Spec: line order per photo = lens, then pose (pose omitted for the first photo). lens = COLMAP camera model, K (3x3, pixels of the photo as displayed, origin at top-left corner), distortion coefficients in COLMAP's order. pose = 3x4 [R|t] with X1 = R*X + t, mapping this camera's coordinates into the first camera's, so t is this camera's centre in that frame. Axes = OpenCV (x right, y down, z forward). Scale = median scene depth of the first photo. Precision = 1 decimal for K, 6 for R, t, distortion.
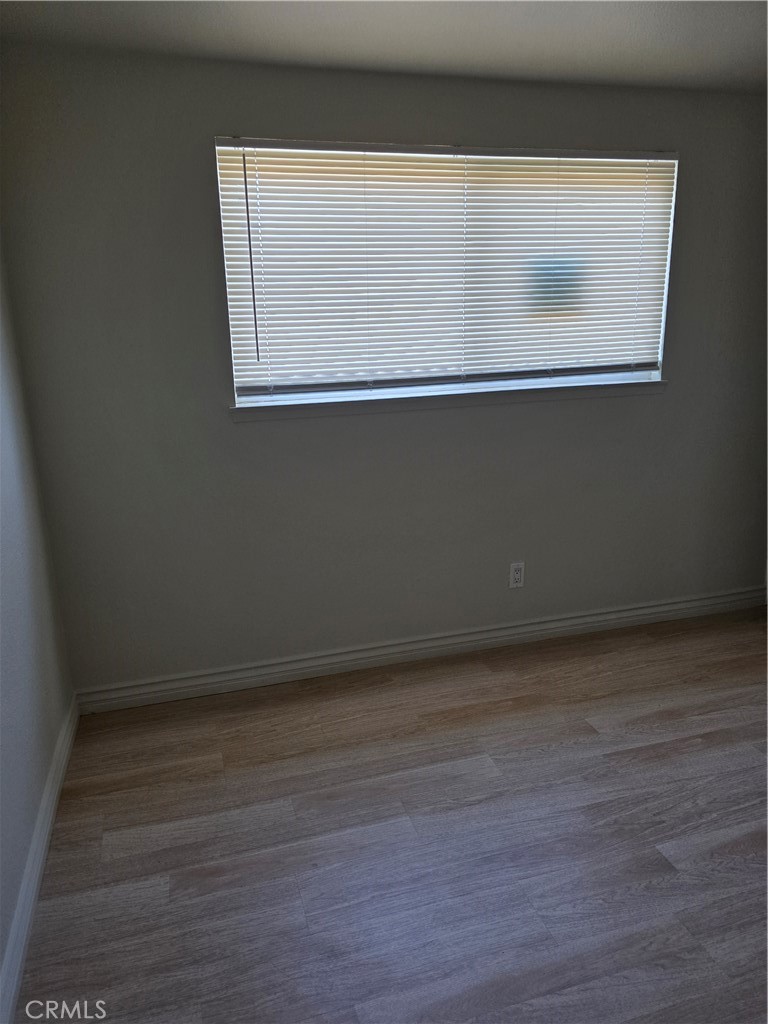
lens RADIAL K [[677.0, 0, 356.1], [0, 677.0, 510.5], [0, 0, 1]] dist [0.002085, -0.005970]
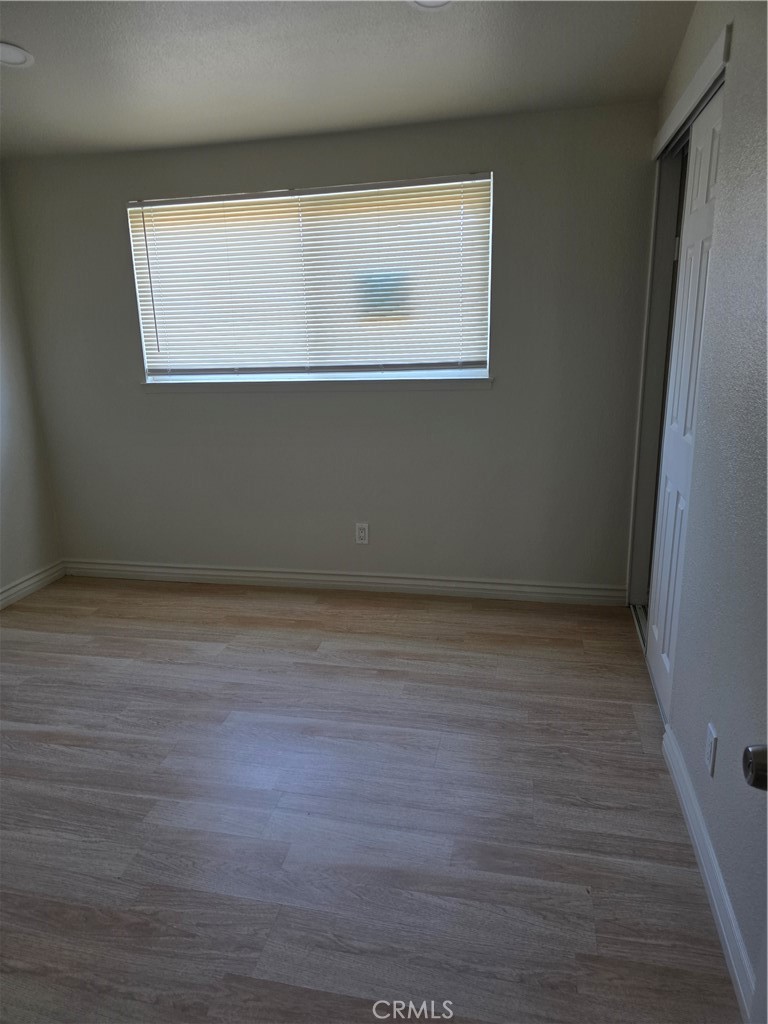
lens RADIAL K [[698.0, 0, 423.4], [0, 698.0, 510.4], [0, 0, 1]] dist [0.071993, -0.076890]
pose [[0.881712, 0.121971, -0.455748, 1.020024], [-0.119275, 0.992251, 0.034800, -0.002694], [0.456461, 0.023676, 0.889428, -0.076980]]
